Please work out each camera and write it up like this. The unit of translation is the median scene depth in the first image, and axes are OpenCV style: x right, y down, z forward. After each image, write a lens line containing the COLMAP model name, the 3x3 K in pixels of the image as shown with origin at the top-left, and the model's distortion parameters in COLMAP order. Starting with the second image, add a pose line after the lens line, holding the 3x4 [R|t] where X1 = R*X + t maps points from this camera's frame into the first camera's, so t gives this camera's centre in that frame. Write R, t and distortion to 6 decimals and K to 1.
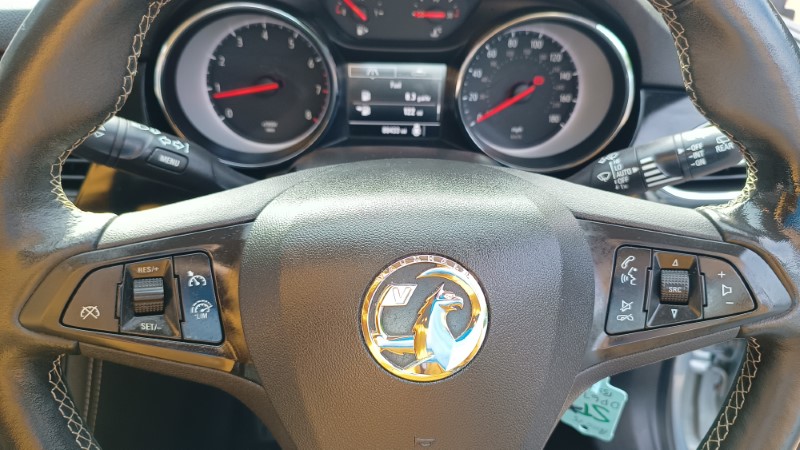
lens RADIAL K [[573.3, 0, 400.0], [0, 573.3, 225.0], [0, 0, 1]] dist [0.014149, -0.006541]
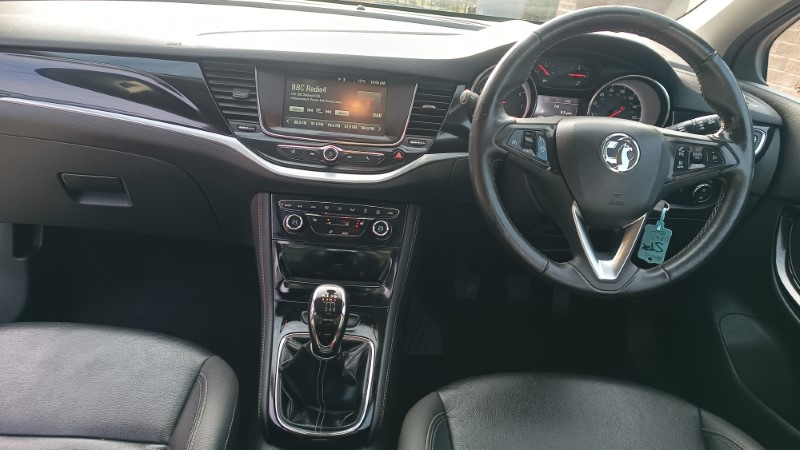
lens RADIAL K [[573.3, 0, 400.0], [0, 573.3, 225.0], [0, 0, 1]] dist [0.014149, -0.006541]
pose [[0.997364, 0.061831, 0.037961, -0.667180], [-0.054247, 0.982936, -0.175765, 0.623704], [-0.048181, 0.173242, 0.983700, -1.039263]]
